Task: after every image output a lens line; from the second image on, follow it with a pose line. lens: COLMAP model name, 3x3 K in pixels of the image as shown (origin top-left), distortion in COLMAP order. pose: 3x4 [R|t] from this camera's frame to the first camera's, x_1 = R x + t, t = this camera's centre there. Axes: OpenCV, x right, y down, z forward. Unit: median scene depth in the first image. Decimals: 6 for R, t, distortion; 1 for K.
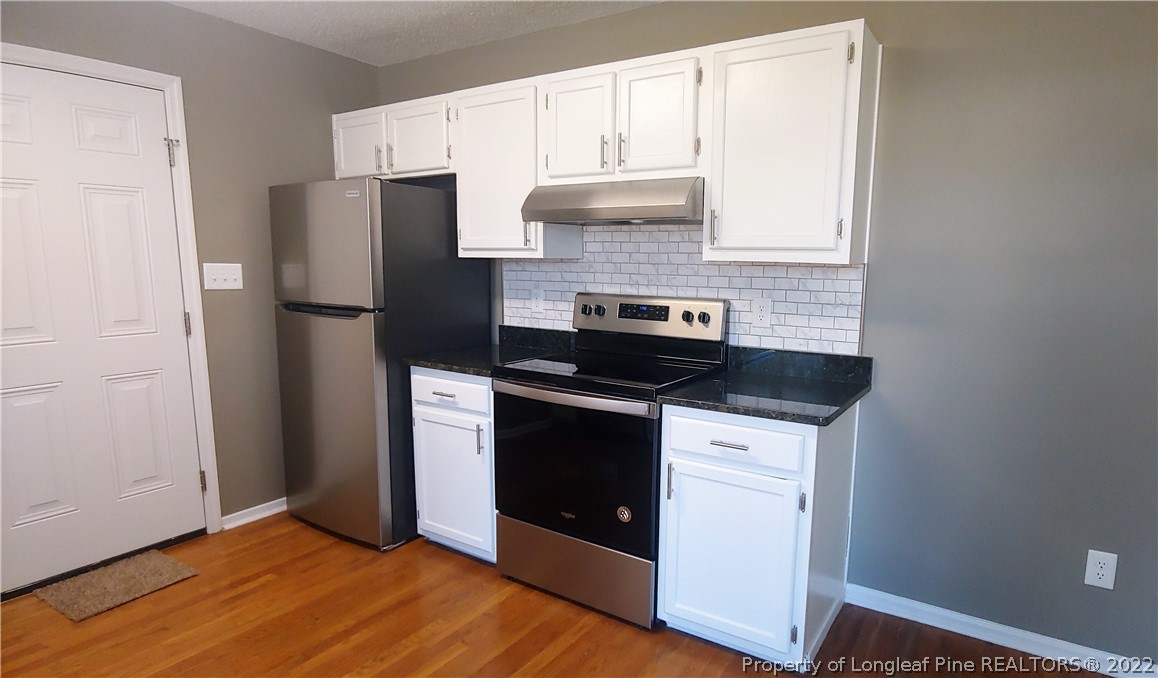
lens RADIAL K [[611.8, 0, 608.9], [0, 611.8, 337.2], [0, 0, 1]] dist [-0.000473, -0.010863]
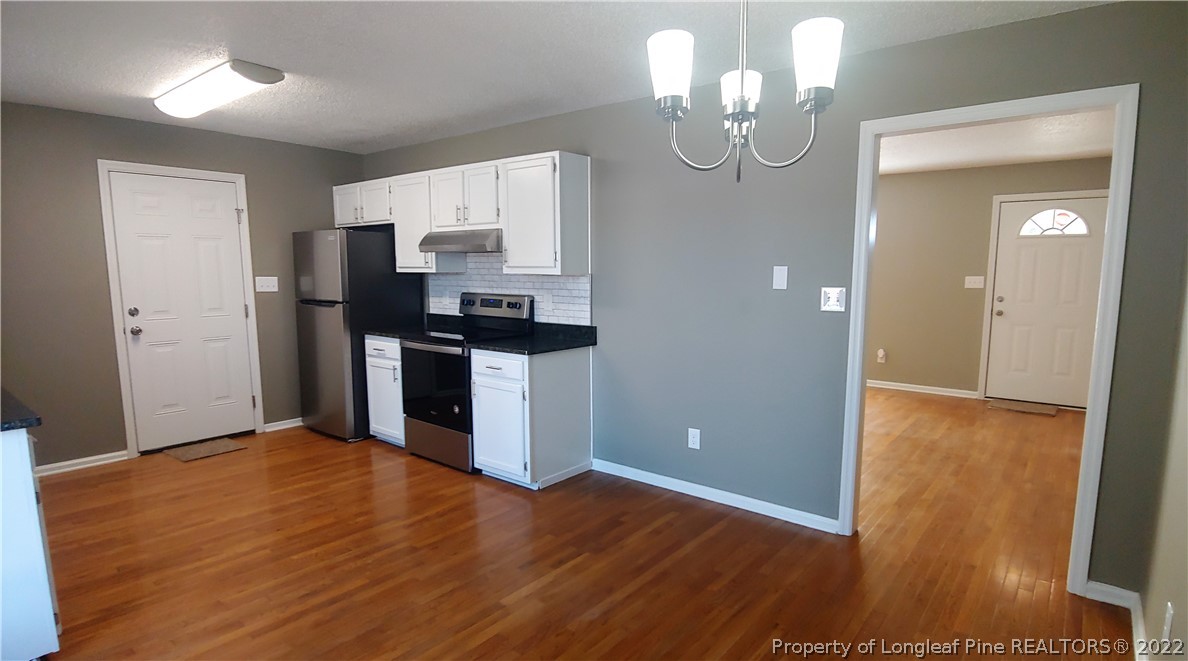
lens RADIAL K [[610.8, 0, 594.0], [0, 610.8, 330.5], [0, 0, 1]] dist [0.000288, 0.000028]
pose [[0.992256, 0.002356, -0.124186, 0.556341], [-0.005550, 0.999663, -0.025379, 0.077957], [0.124085, 0.025871, 0.991934, -0.664721]]
